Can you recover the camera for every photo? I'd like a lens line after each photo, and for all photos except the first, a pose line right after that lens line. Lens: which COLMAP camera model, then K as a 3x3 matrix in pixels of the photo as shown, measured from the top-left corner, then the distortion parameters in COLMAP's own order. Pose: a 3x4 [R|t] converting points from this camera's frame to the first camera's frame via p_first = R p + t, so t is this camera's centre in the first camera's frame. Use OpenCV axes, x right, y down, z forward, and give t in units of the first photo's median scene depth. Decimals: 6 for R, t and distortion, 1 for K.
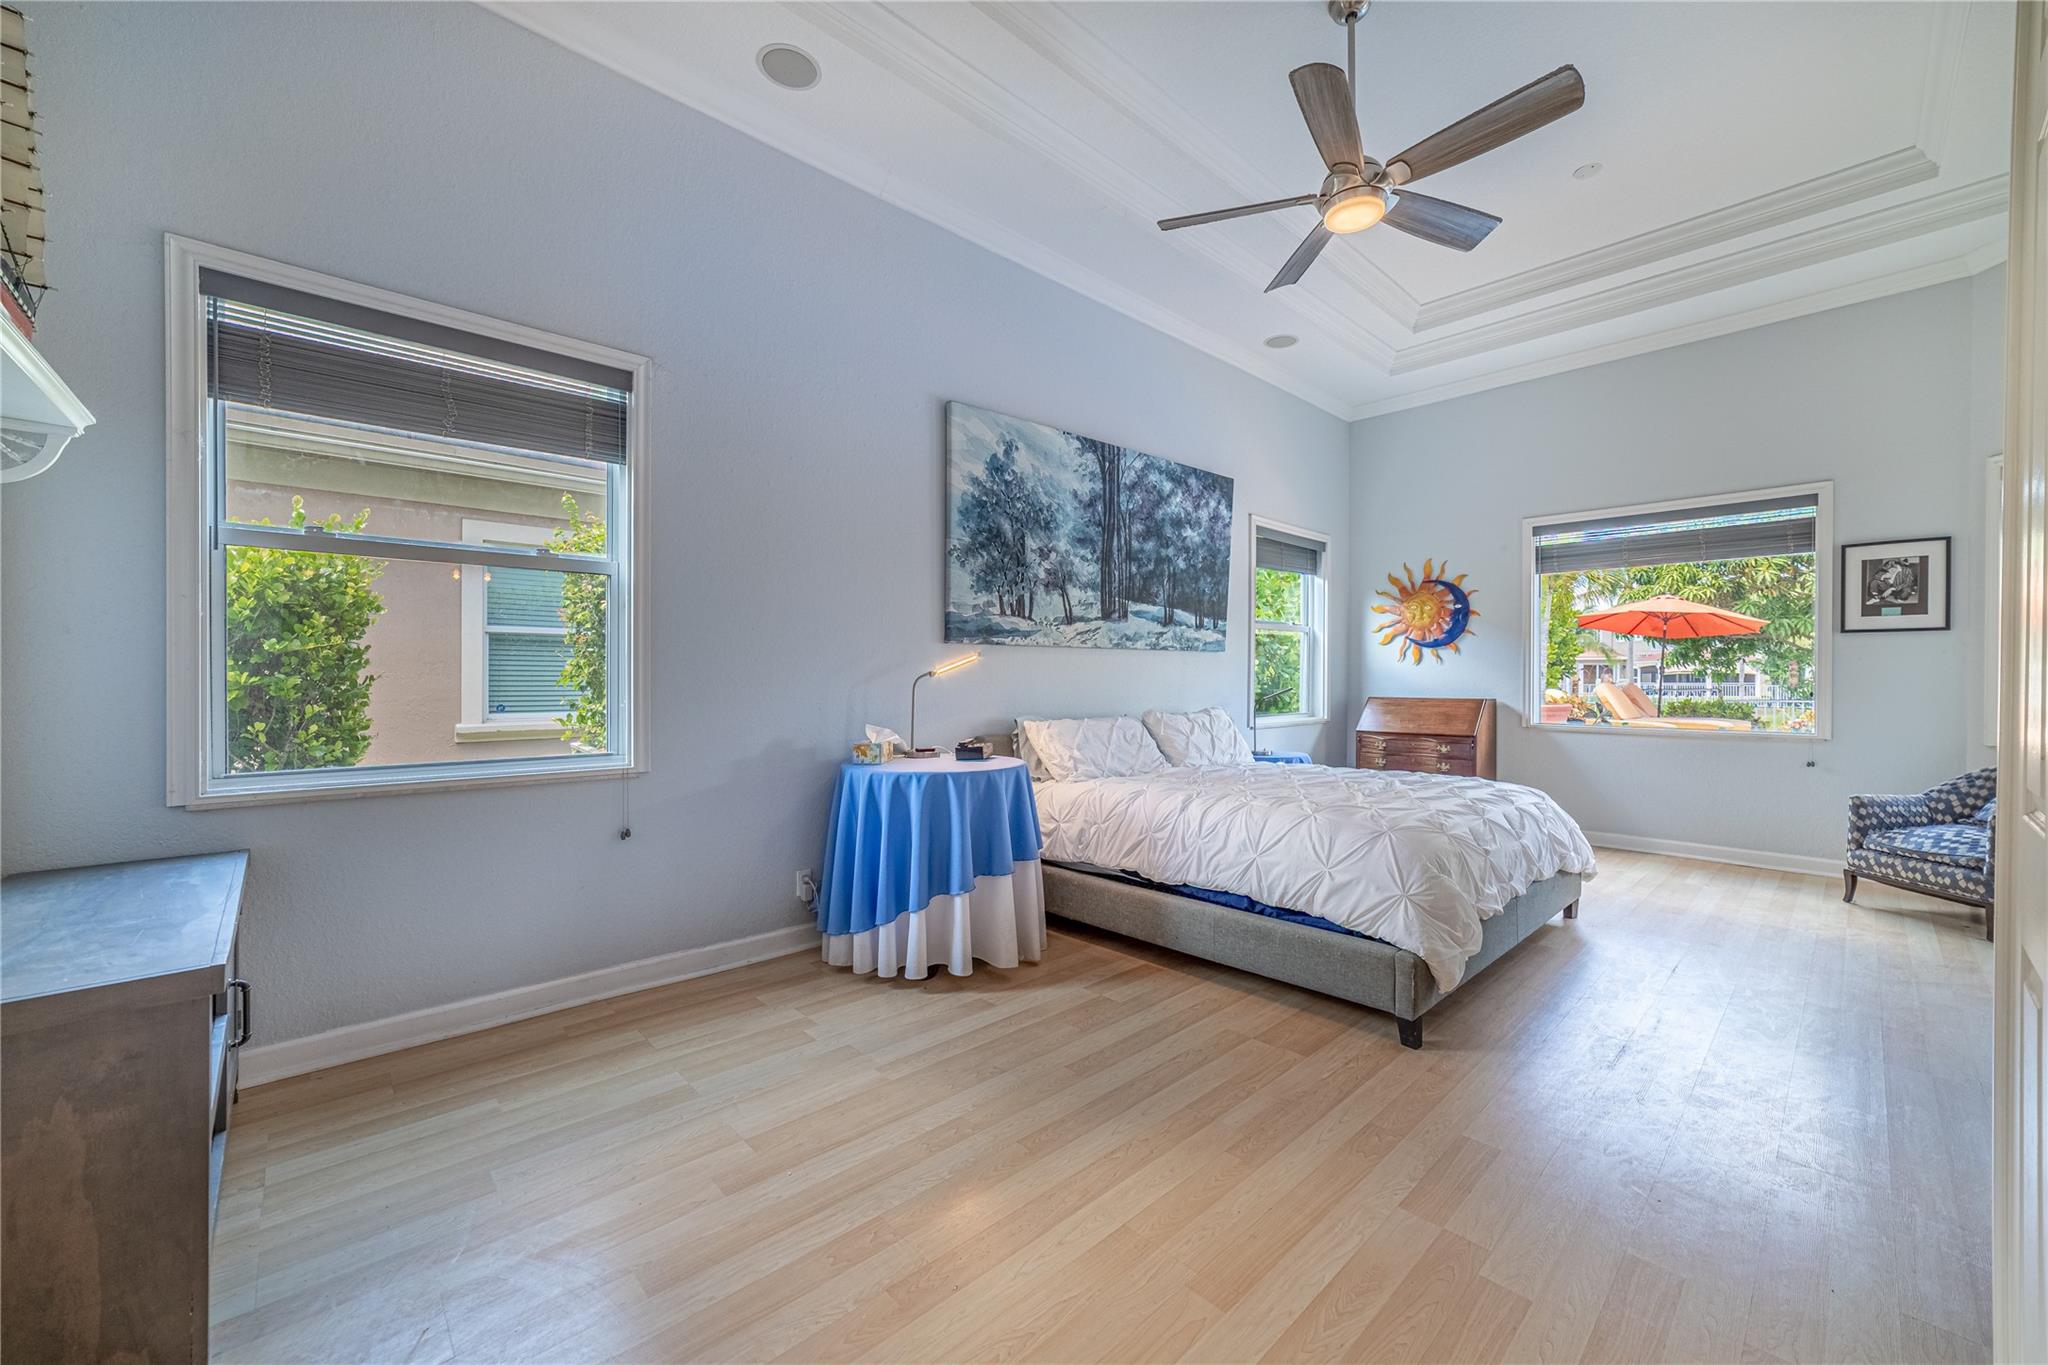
lens RADIAL K [[815.6, 0, 1015.9], [0, 815.6, 672.7], [0, 0, 1]] dist [-0.025765, 0.007668]
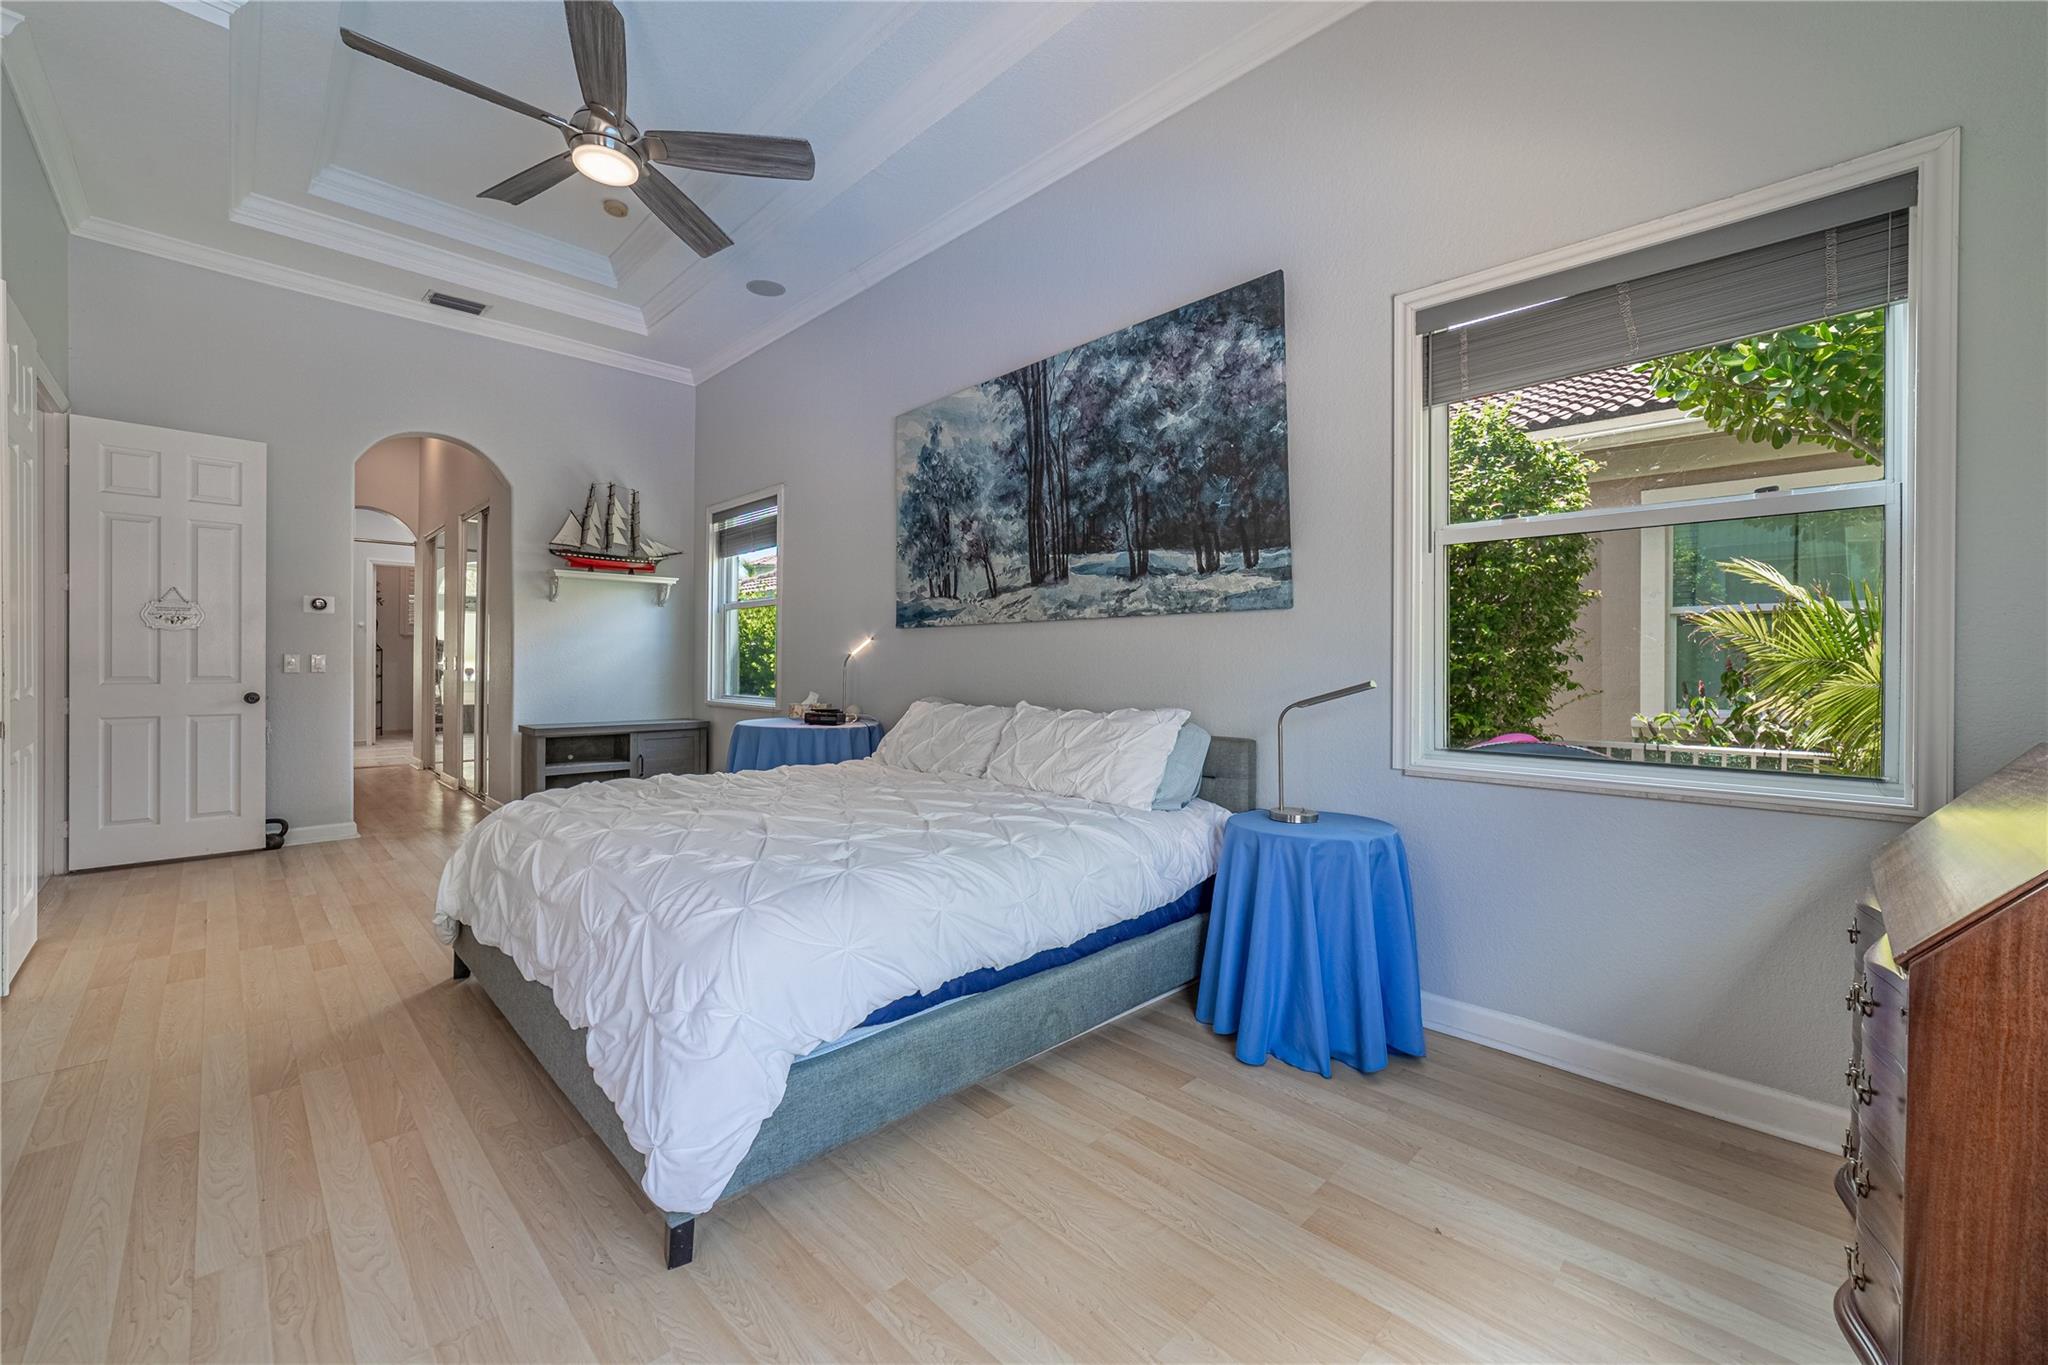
lens RADIAL K [[815.6, 0, 1015.9], [0, 815.6, 672.7], [0, 0, 1]] dist [-0.025765, 0.007668]
pose [[0.025647, 0.000934, -0.999671, 0.895177], [-0.011662, 0.999932, 0.000635, 0.019432], [0.999603, 0.011642, 0.025656, 0.954267]]
